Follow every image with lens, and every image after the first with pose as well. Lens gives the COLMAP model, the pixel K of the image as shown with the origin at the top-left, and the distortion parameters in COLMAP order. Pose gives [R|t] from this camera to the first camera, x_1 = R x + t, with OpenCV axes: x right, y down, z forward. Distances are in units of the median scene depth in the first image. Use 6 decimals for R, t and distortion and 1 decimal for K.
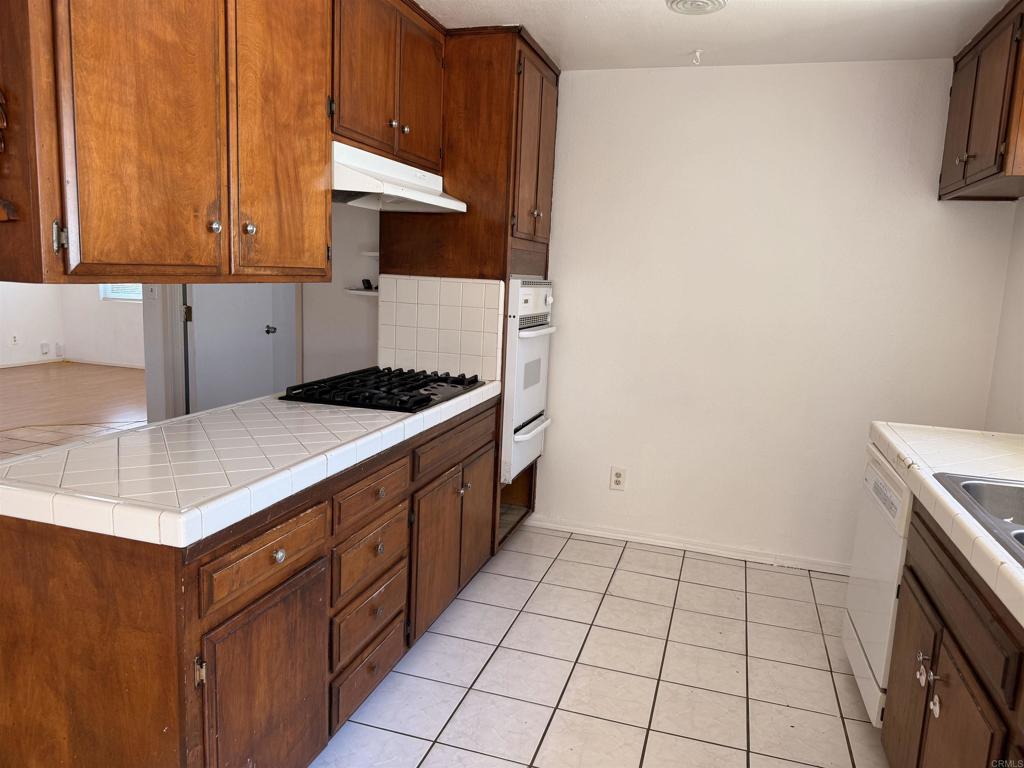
lens RADIAL K [[731.2, 0, 512.0], [0, 731.2, 384.0], [0, 0, 1]] dist [0.001167, -0.000338]
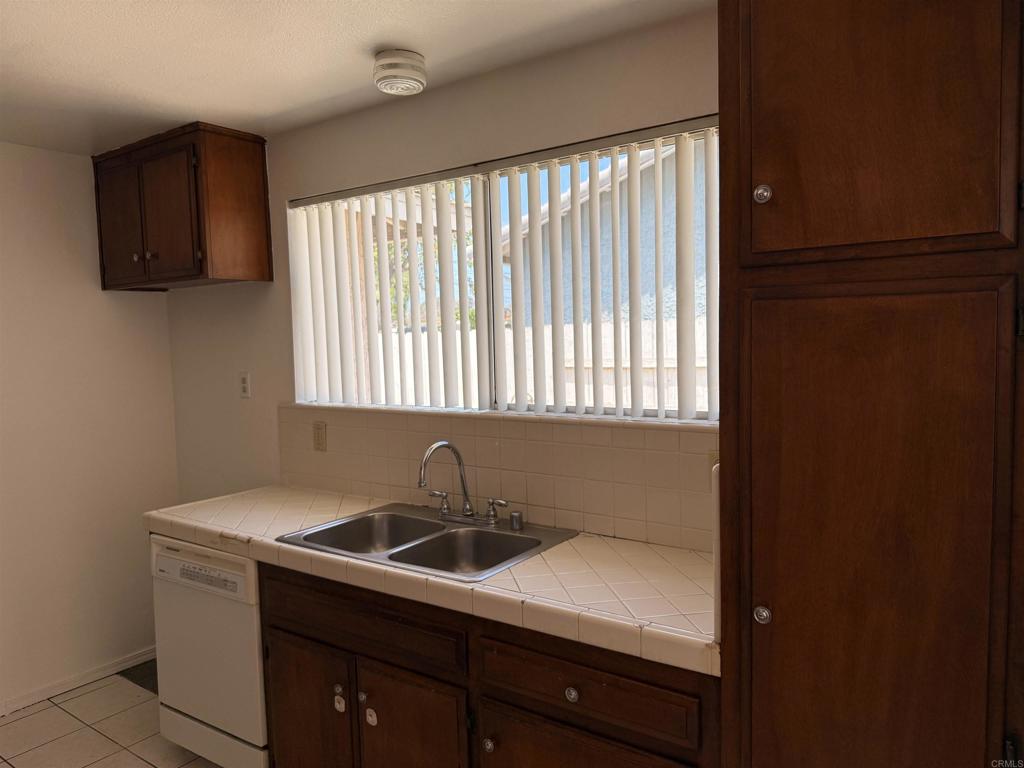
lens RADIAL K [[731.2, 0, 512.0], [0, 731.2, 384.0], [0, 0, 1]] dist [0.001167, -0.000338]
pose [[0.323192, -0.116301, 0.939160, -0.282376], [0.189589, 0.980257, 0.056147, -0.087970], [-0.927148, 0.159908, 0.338860, 0.168567]]
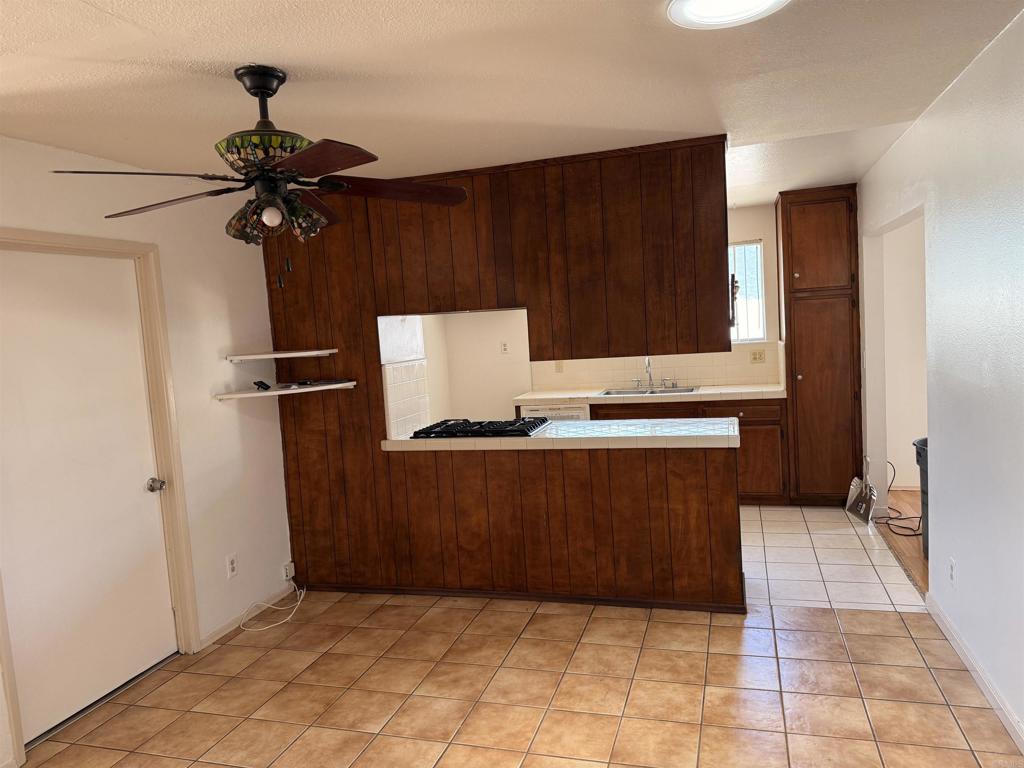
lens RADIAL K [[731.2, 0, 512.0], [0, 731.2, 384.0], [0, 0, 1]] dist [0.001167, -0.000338]
pose [[-0.001727, -0.110829, 0.993838, -1.803286], [0.213165, 0.970956, 0.108648, -0.248105], [-0.977015, 0.212039, 0.021948, 0.945570]]
